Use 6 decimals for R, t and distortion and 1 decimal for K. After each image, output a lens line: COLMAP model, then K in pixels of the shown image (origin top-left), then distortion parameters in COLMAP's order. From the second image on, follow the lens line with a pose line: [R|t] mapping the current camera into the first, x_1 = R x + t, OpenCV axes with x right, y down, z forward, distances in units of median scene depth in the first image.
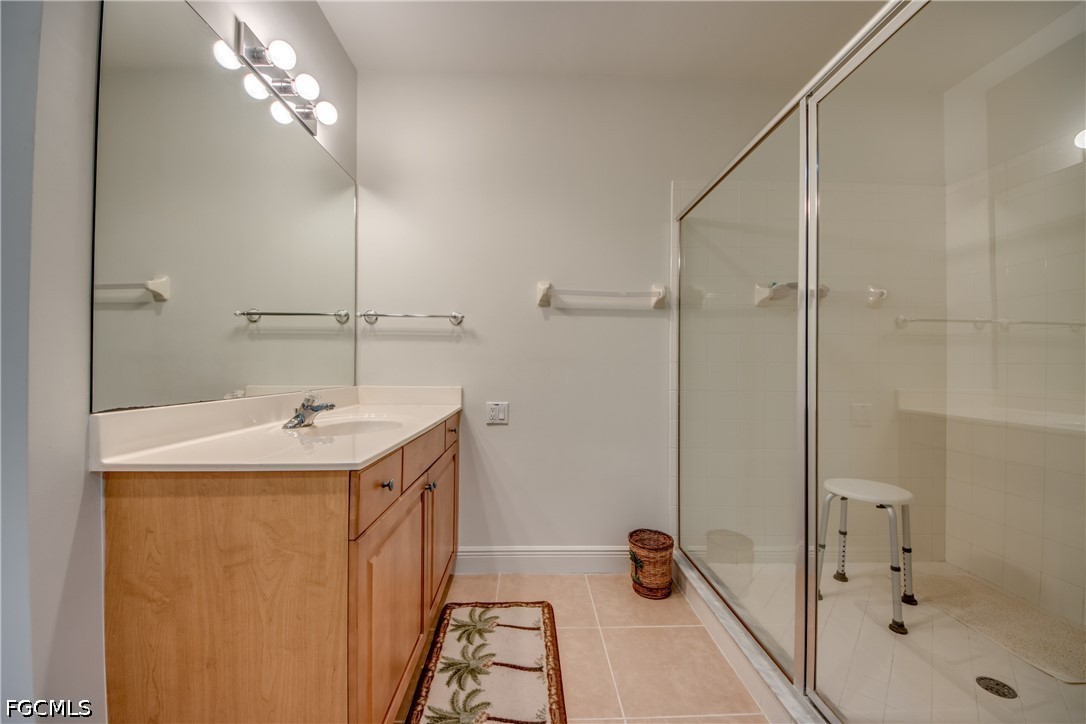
lens RADIAL K [[413.0, 0, 533.2], [0, 413.0, 367.3], [0, 0, 1]] dist [0.054111, -0.036637]
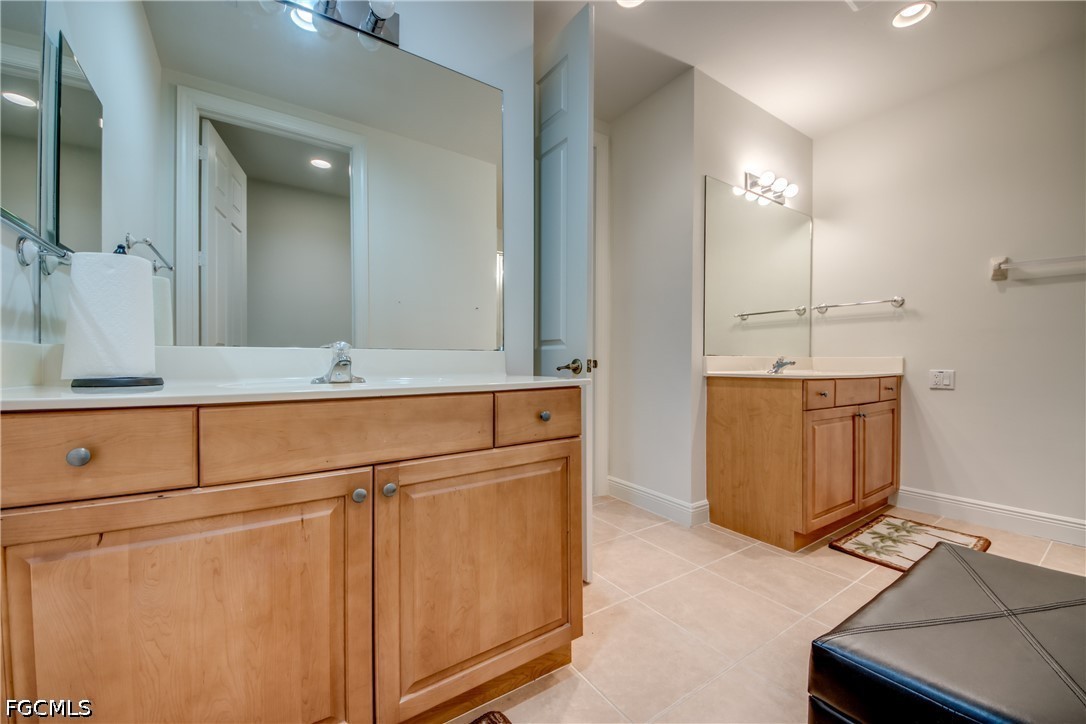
lens RADIAL K [[416.5, 0, 538.6], [0, 416.5, 366.6], [0, 0, 1]] dist [0.000736, -0.010588]
pose [[0.542937, 0.000572, -0.839773, 0.378014], [0.001555, 0.999997, 0.001687, 0.100395], [0.839772, -0.002222, 0.542935, -0.797099]]
